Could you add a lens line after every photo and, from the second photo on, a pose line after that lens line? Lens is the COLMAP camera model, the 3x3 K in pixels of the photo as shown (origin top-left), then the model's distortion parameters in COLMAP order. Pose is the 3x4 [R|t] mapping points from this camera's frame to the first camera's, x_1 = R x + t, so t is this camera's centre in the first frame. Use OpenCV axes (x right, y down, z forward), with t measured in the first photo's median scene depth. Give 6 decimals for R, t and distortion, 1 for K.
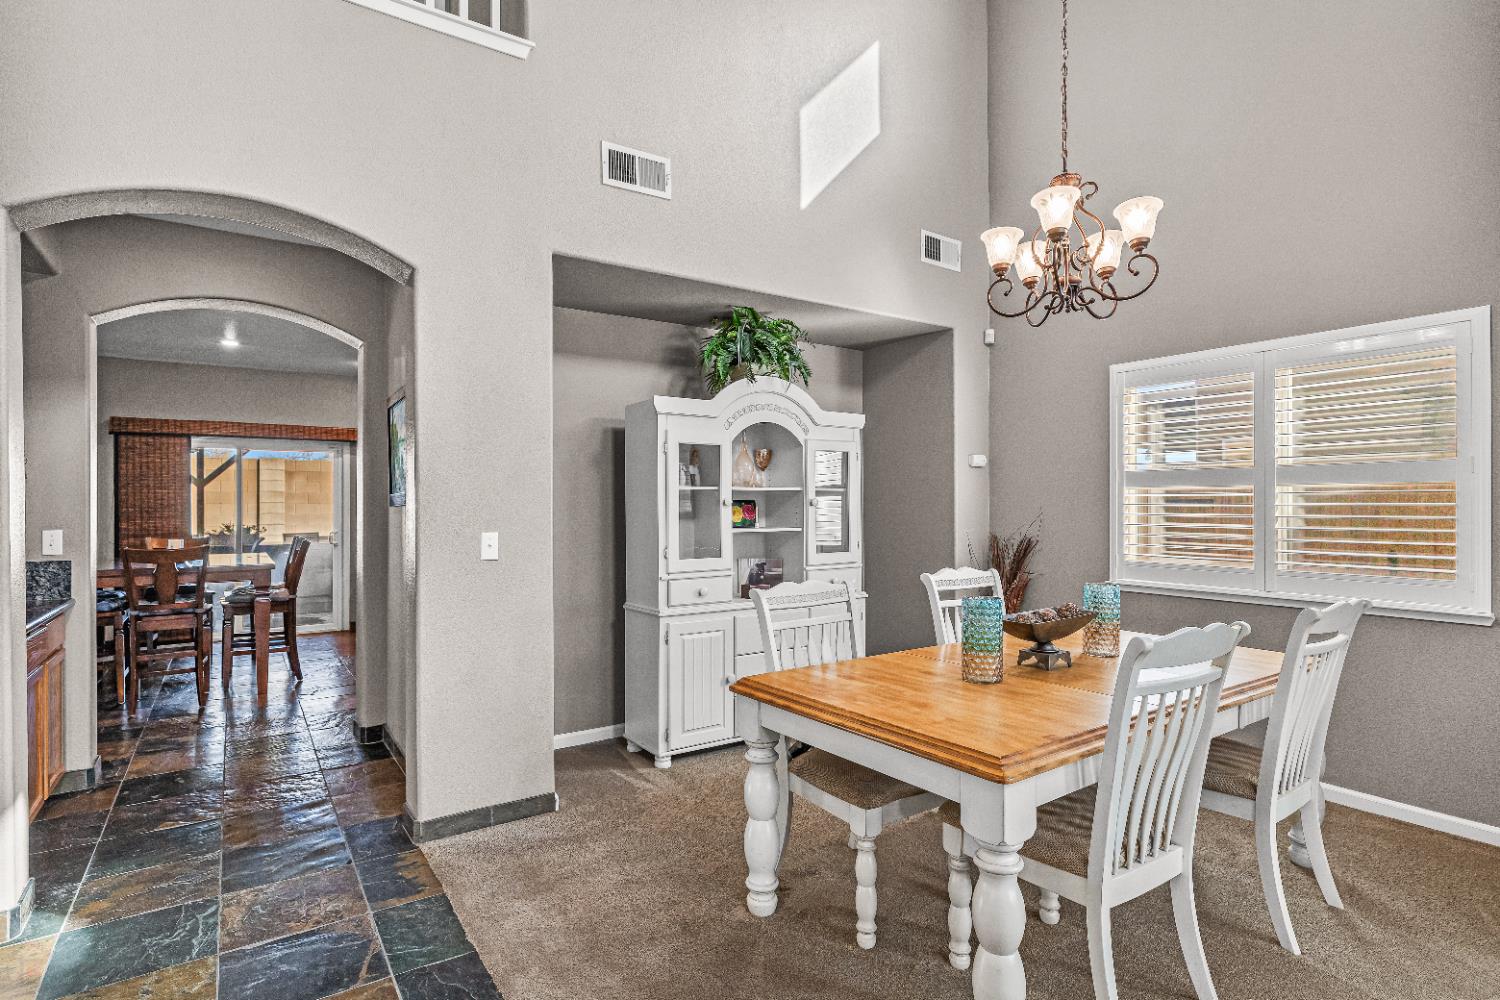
lens RADIAL K [[713.2, 0, 709.8], [0, 713.2, 502.8], [0, 0, 1]] dist [-0.000307, -0.000257]
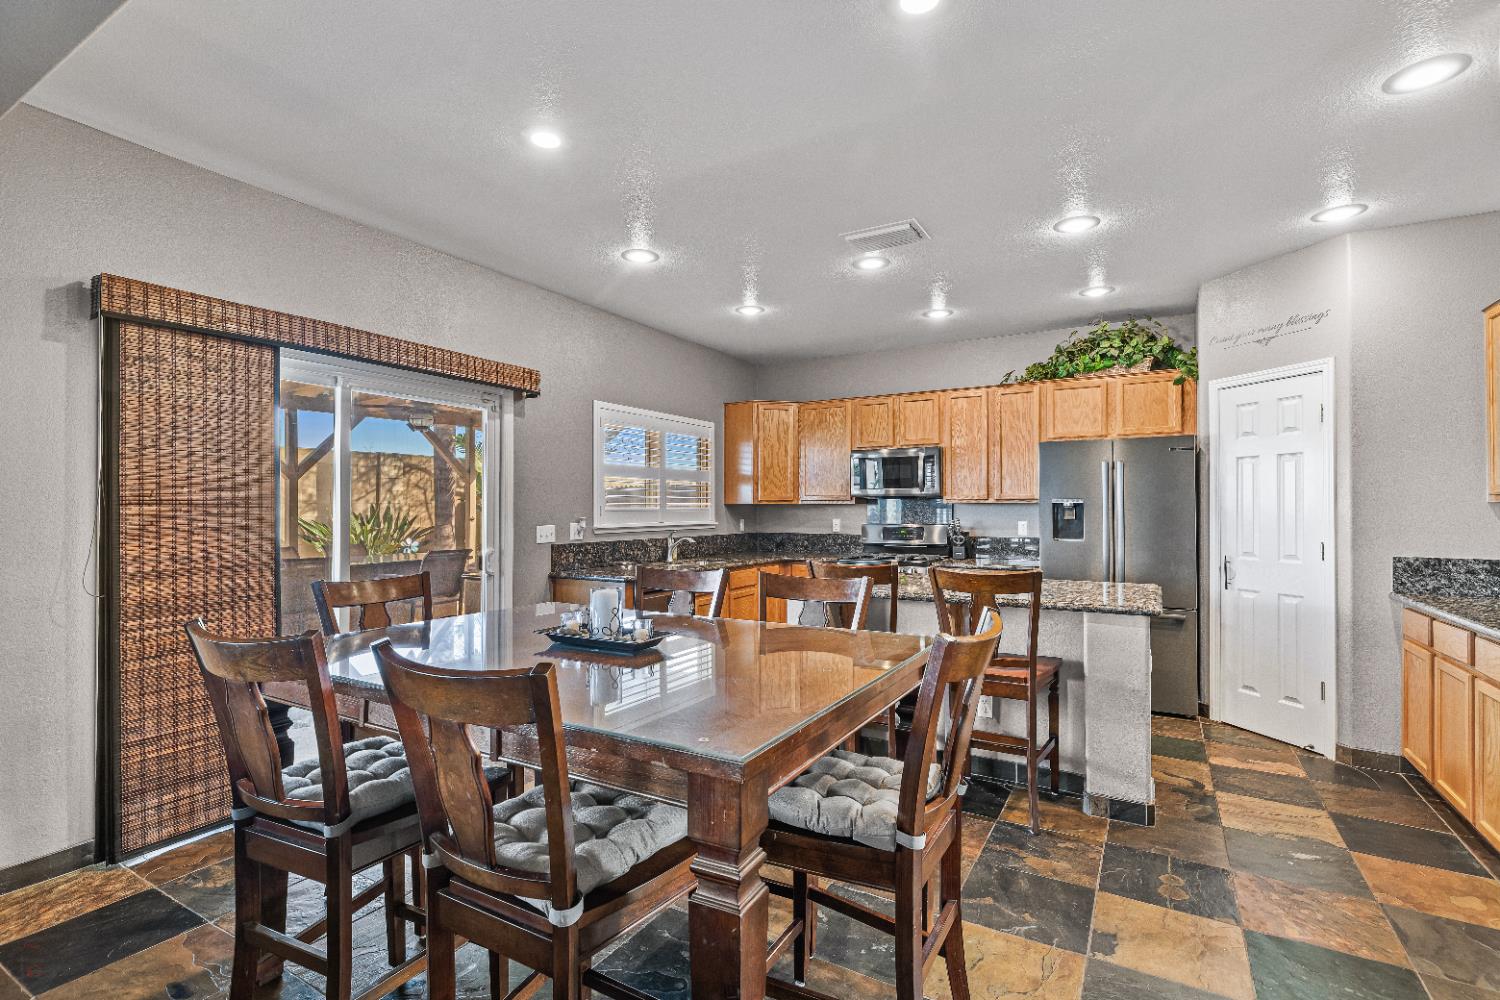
lens RADIAL K [[702.2, 0, 750.0], [0, 702.2, 500.0], [0, 0, 1]] dist [-0.001853, 0.000035]
pose [[0.899216, 0.008884, 0.437414, -0.468024], [-0.004765, 0.999933, -0.010513, 0.004171], [-0.437478, 0.007369, 0.899199, 0.338782]]
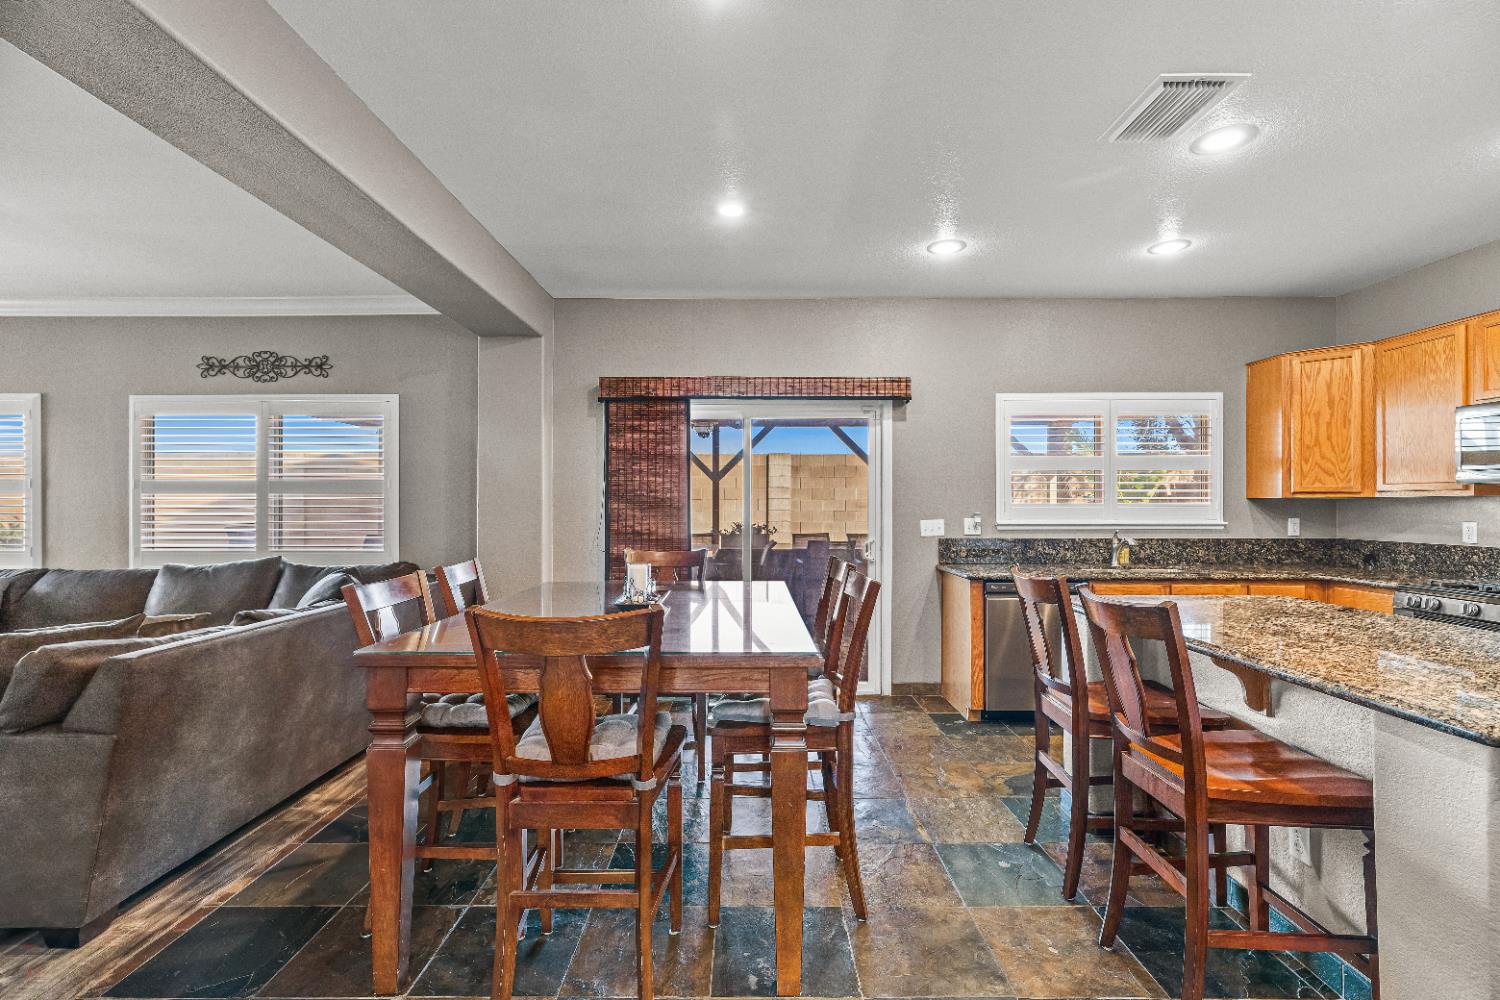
lens RADIAL K [[666.6, 0, 746.3], [0, 666.6, 503.2], [0, 0, 1]] dist [0.004684, 0.000542]
pose [[0.828711, 0.003276, -0.559667, -0.226770], [-0.001357, 0.999992, 0.003845, 0.003454], [0.559675, -0.002427, 0.828708, 0.351952]]
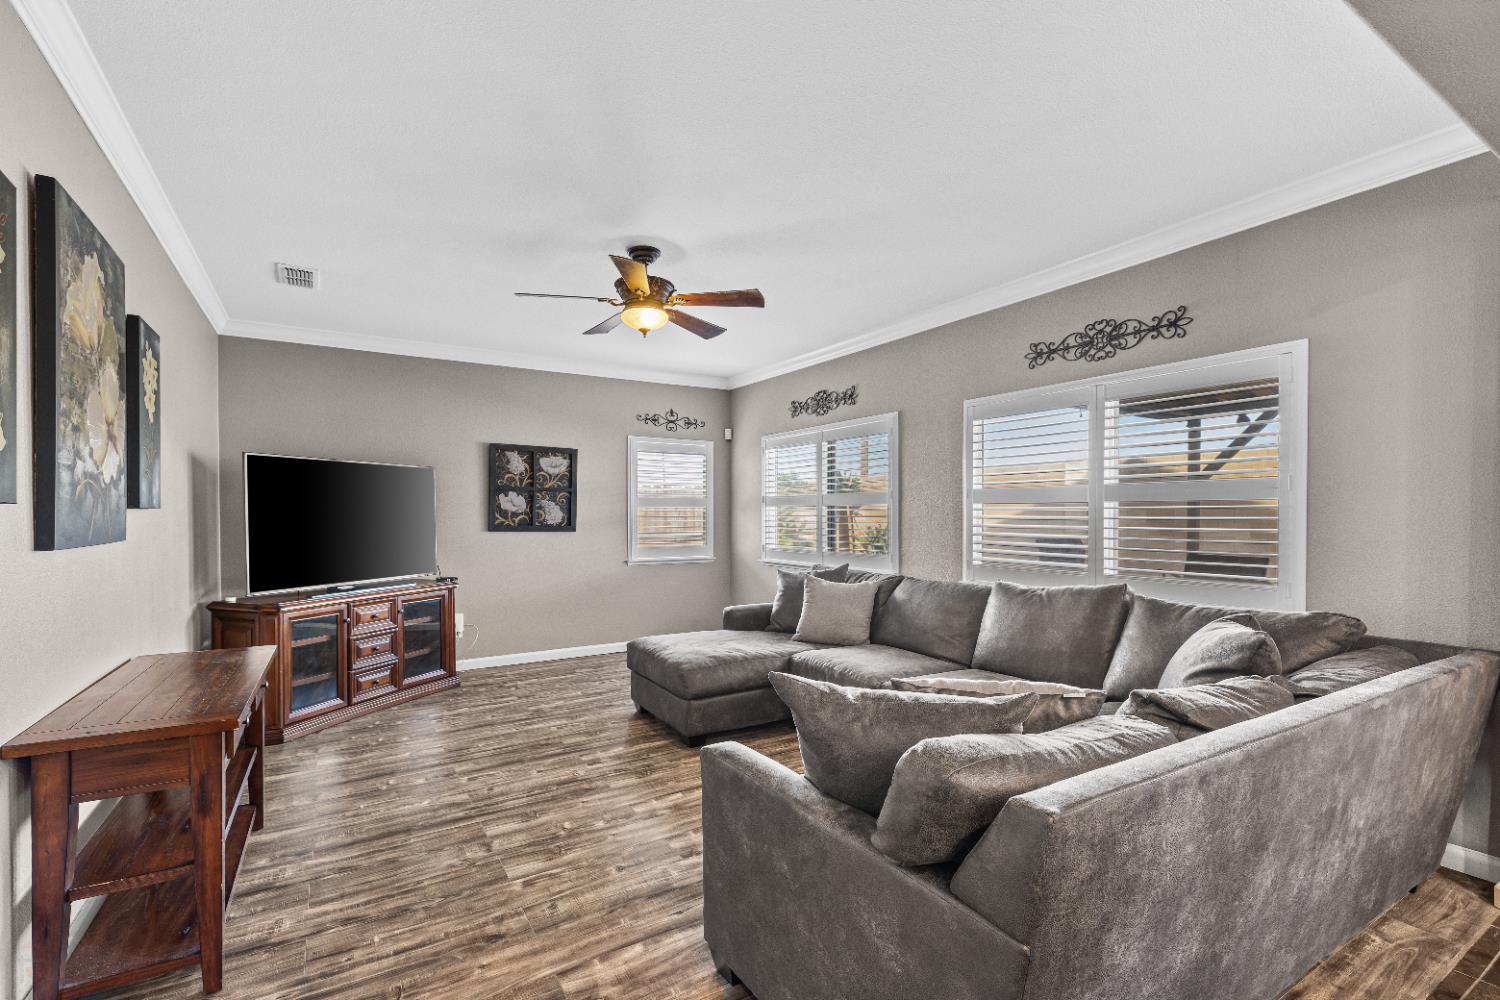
lens RADIAL K [[681.3, 0, 745.5], [0, 681.3, 512.9], [0, 0, 1]] dist [0.003785, 0.000119]
pose [[-0.042473, 0.001843, -0.999096, -0.388856], [0.003066, 0.999994, 0.001714, 0.003887], [0.999093, -0.002991, -0.042478, 0.372388]]
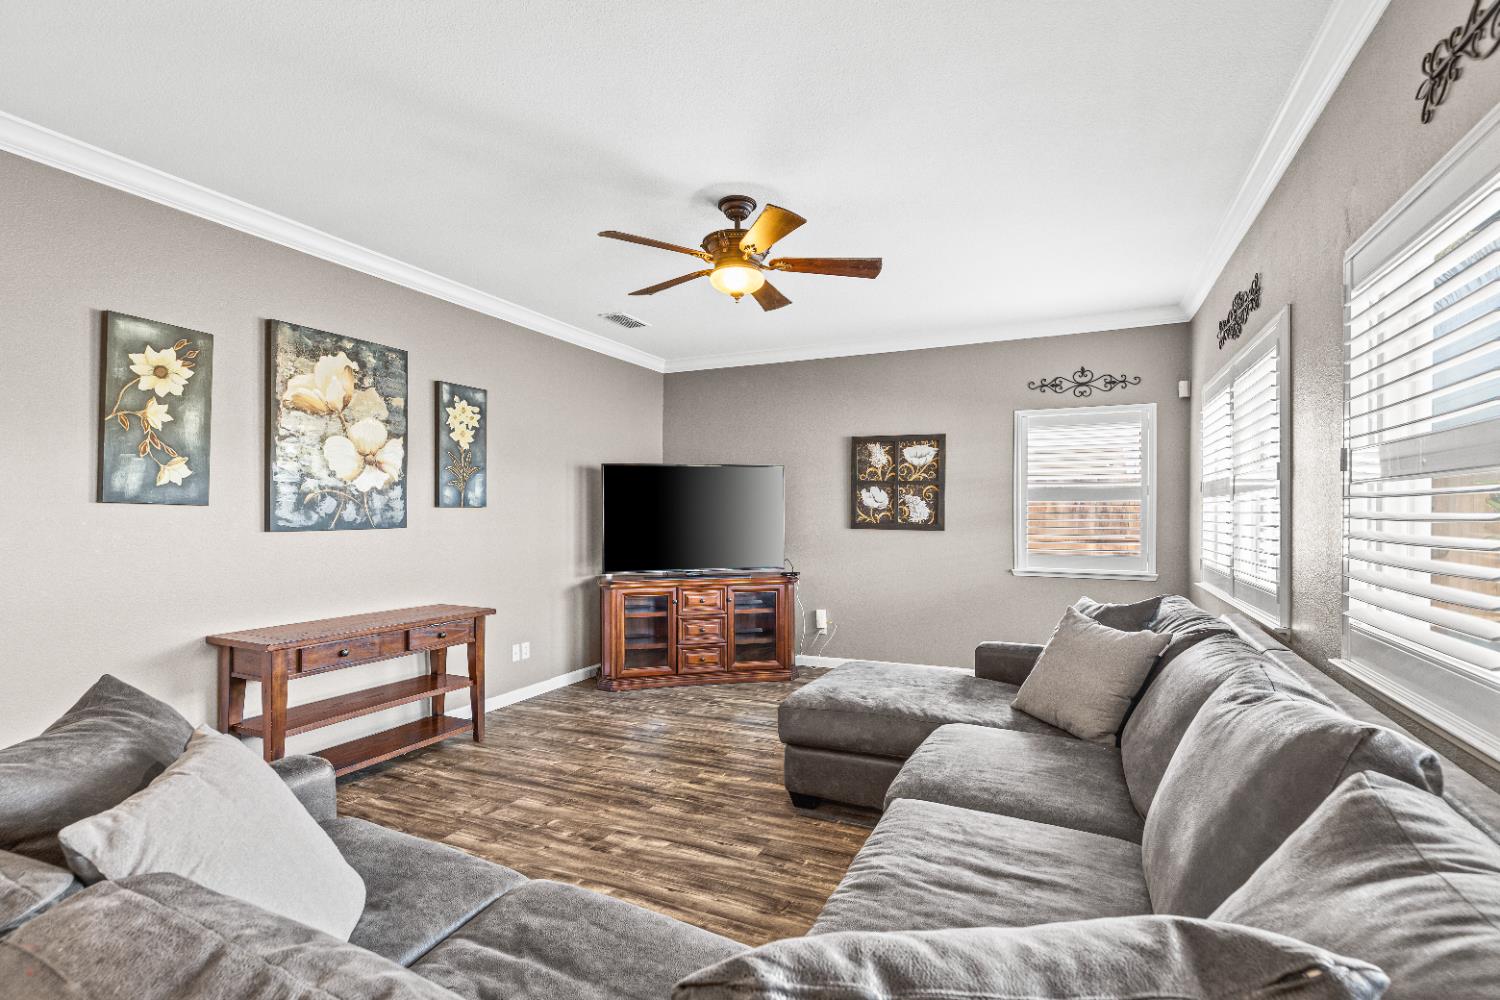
lens RADIAL K [[705.2, 0, 745.5], [0, 705.2, 510.6], [0, 0, 1]] dist [-0.000145, -0.000026]
pose [[-0.854840, 0.005302, -0.518865, -0.596791], [0.005561, 0.999984, 0.001057, 0.004242], [0.518863, -0.001982, -0.854855, 0.590967]]
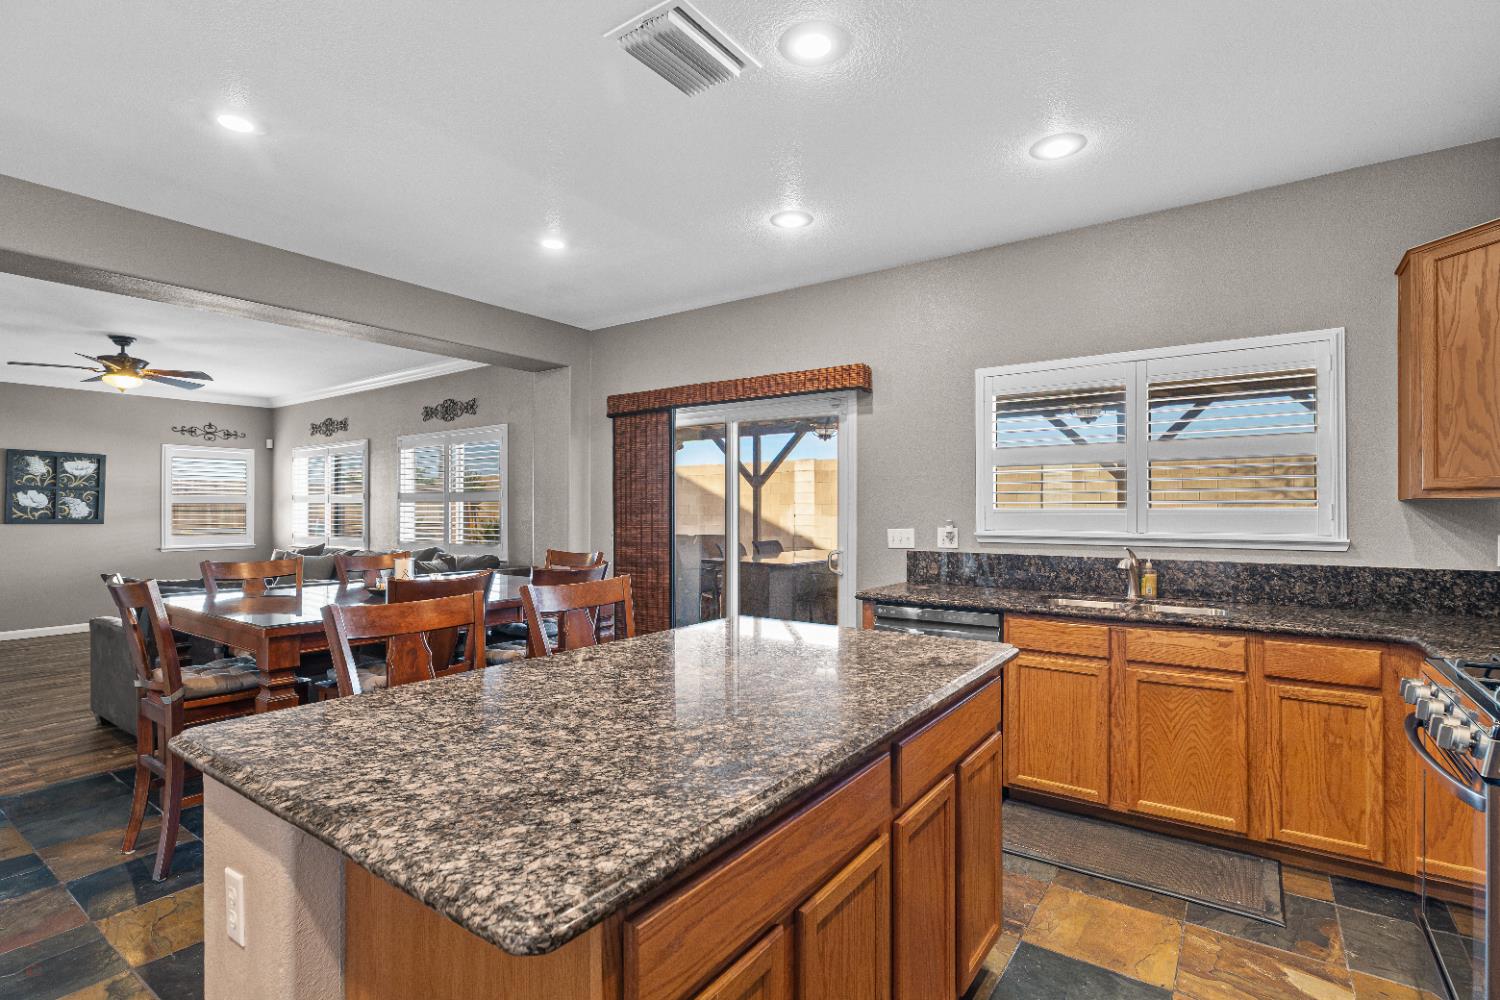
lens RADIAL K [[713.8, 0, 750.0], [0, 713.8, 500.0], [0, 0, 1]] dist [-0.004625, 0.000078]
pose [[0.351862, -0.008082, -0.936017, -0.012955], [0.002182, 0.999967, -0.007814, 0.003084], [0.936049, 0.000707, 0.351868, 0.588080]]
